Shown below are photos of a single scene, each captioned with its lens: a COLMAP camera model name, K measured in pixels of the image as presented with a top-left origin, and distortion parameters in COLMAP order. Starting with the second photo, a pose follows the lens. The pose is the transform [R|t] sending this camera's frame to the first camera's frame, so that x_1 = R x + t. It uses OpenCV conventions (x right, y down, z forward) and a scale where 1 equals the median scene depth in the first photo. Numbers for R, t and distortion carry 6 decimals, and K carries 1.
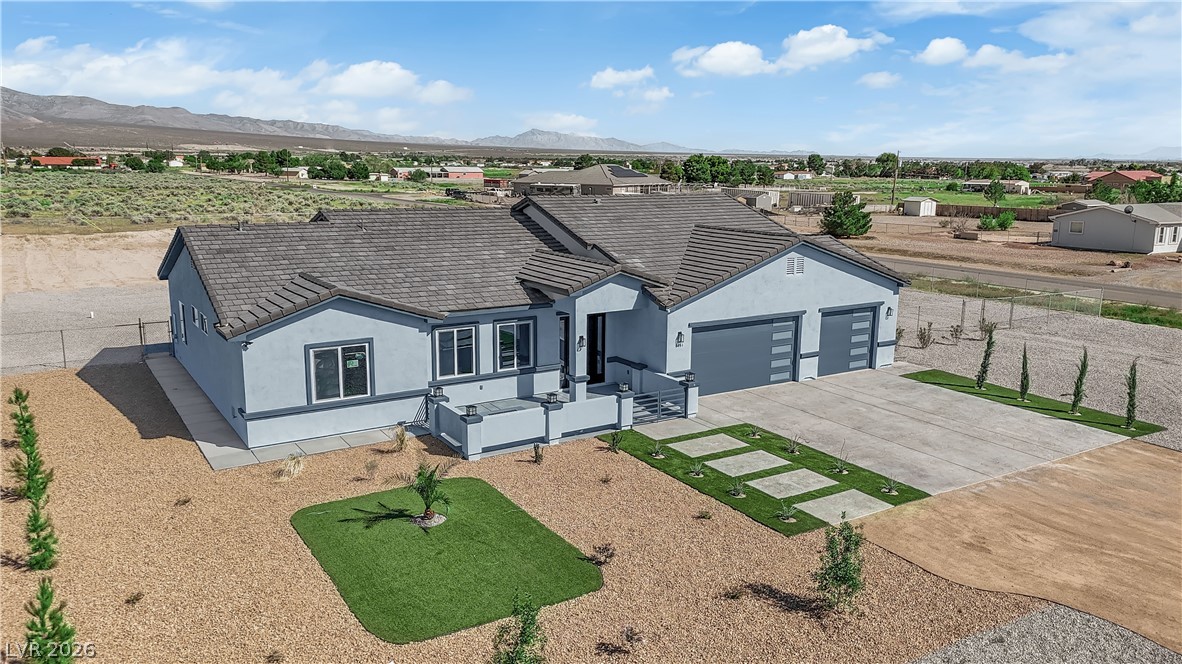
lens RADIAL K [[869.7, 0, 593.1], [0, 869.7, 329.5], [0, 0, 1]] dist [0.074233, -0.054510]
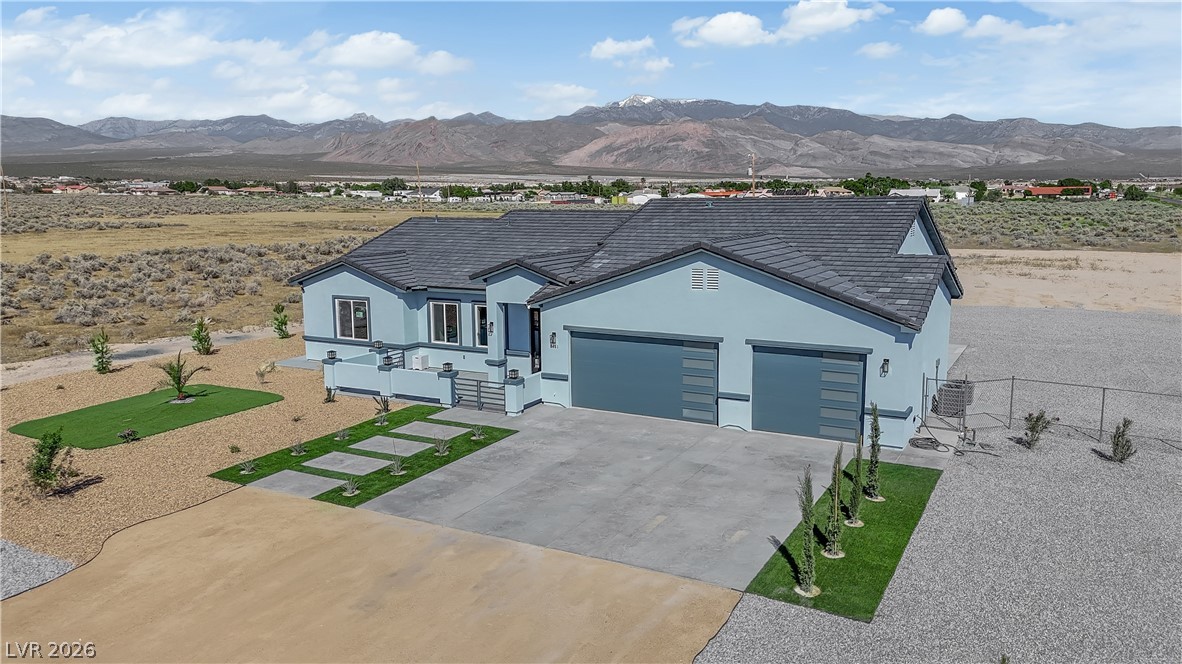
lens RADIAL K [[869.7, 0, 596.8], [0, 869.7, 331.9], [0, 0, 1]] dist [0.074233, -0.054510]
pose [[0.495235, 0.126418, -0.859512, 0.939698], [-0.152949, 0.986590, 0.056982, -0.059218], [0.855189, 0.103242, 0.507929, 0.547534]]
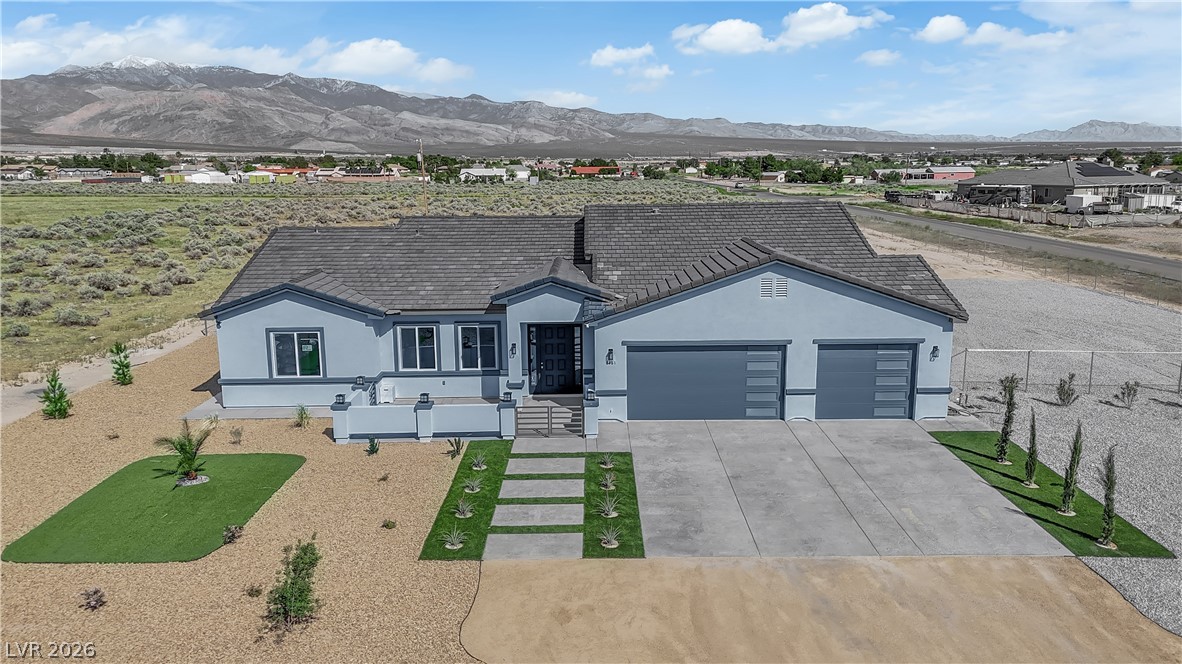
lens RADIAL K [[869.7, 0, 594.7], [0, 869.7, 338.4], [0, 0, 1]] dist [0.074233, -0.054510]
pose [[0.849560, 0.088014, -0.520097, 0.575039], [-0.084351, 0.995961, 0.030758, -0.036617], [0.520704, 0.017740, 0.853553, 0.174099]]
